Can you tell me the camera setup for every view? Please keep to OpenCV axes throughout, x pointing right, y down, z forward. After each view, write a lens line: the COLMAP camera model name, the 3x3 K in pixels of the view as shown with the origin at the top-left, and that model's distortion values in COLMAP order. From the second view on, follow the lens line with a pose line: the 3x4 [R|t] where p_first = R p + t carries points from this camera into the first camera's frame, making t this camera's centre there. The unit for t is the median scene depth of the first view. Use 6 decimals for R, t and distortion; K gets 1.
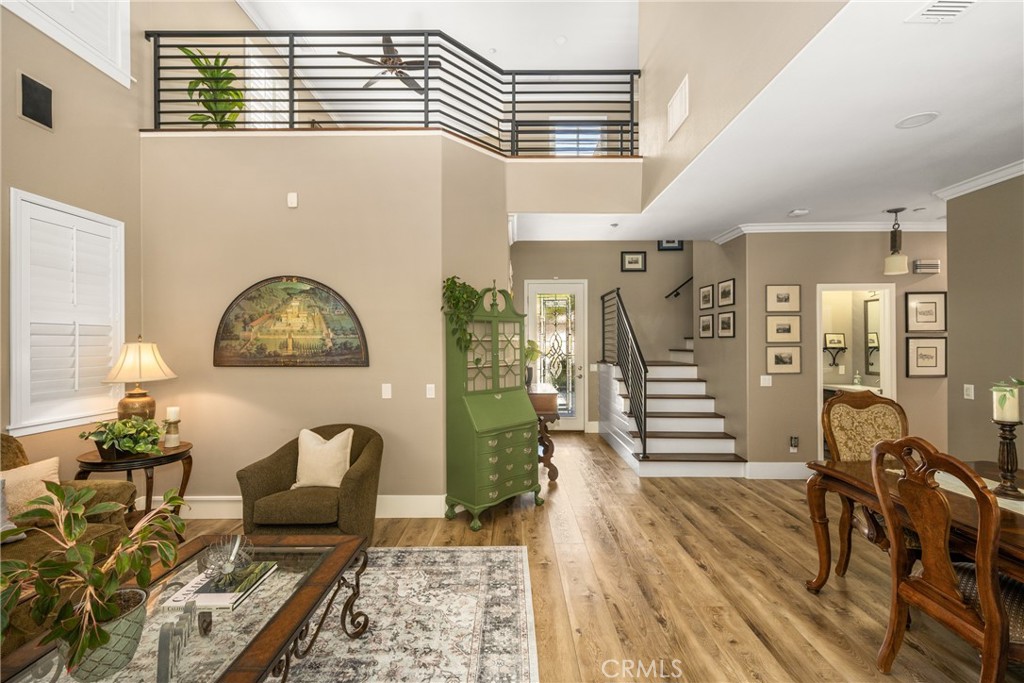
lens RADIAL K [[428.5, 0, 515.0], [0, 428.5, 338.1], [0, 0, 1]] dist [0.004920, 0.000168]
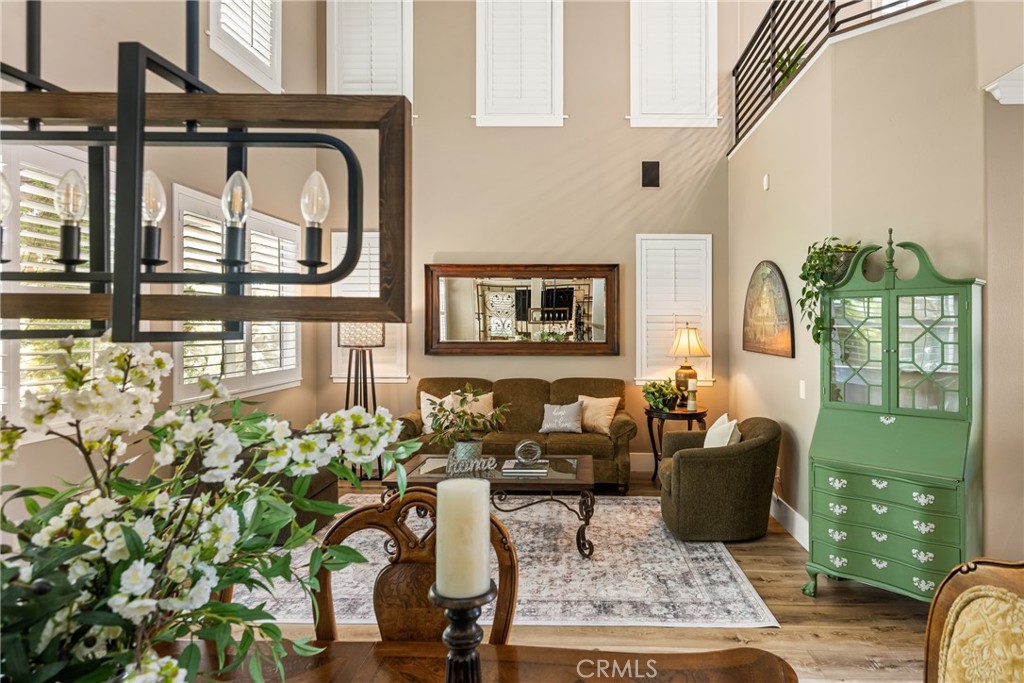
lens RADIAL K [[604.2, 0, 577.3], [0, 604.2, 316.2], [0, 0, 1]] dist [0.002041, -0.001205]
pose [[-0.001668, -0.014334, -0.999896, 1.026043], [0.005445, 0.999882, -0.014343, -0.001258], [0.999984, -0.005469, -0.001590, 0.693972]]
